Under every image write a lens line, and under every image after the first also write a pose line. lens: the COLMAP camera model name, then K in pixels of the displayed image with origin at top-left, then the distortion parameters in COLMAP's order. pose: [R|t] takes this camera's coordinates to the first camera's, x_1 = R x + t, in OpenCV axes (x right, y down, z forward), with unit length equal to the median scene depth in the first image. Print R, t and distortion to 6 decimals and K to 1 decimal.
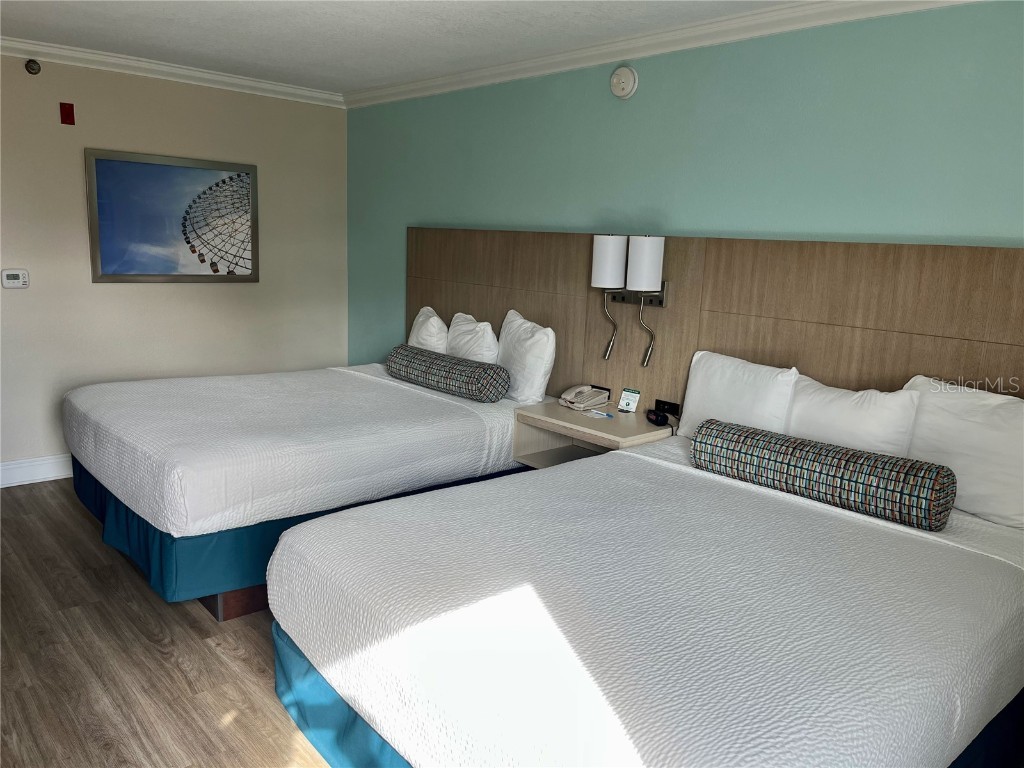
lens RADIAL K [[791.3, 0, 512.0], [0, 791.3, 384.0], [0, 0, 1]] dist [0.080847, -0.091264]
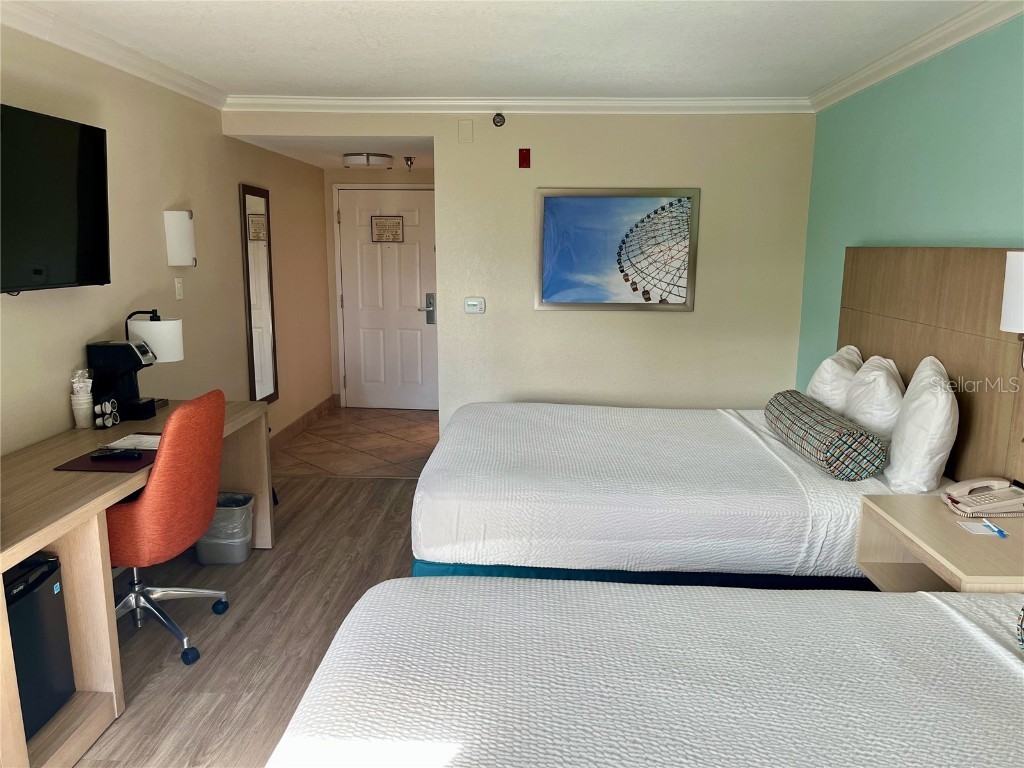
lens RADIAL K [[791.3, 0, 512.0], [0, 791.3, 384.0], [0, 0, 1]] dist [0.080847, -0.091264]
pose [[0.720796, 0.085949, -0.687798, 0.196049], [-0.107562, 0.994132, 0.011507, -0.031539], [0.684751, 0.065687, 0.725811, 0.185975]]
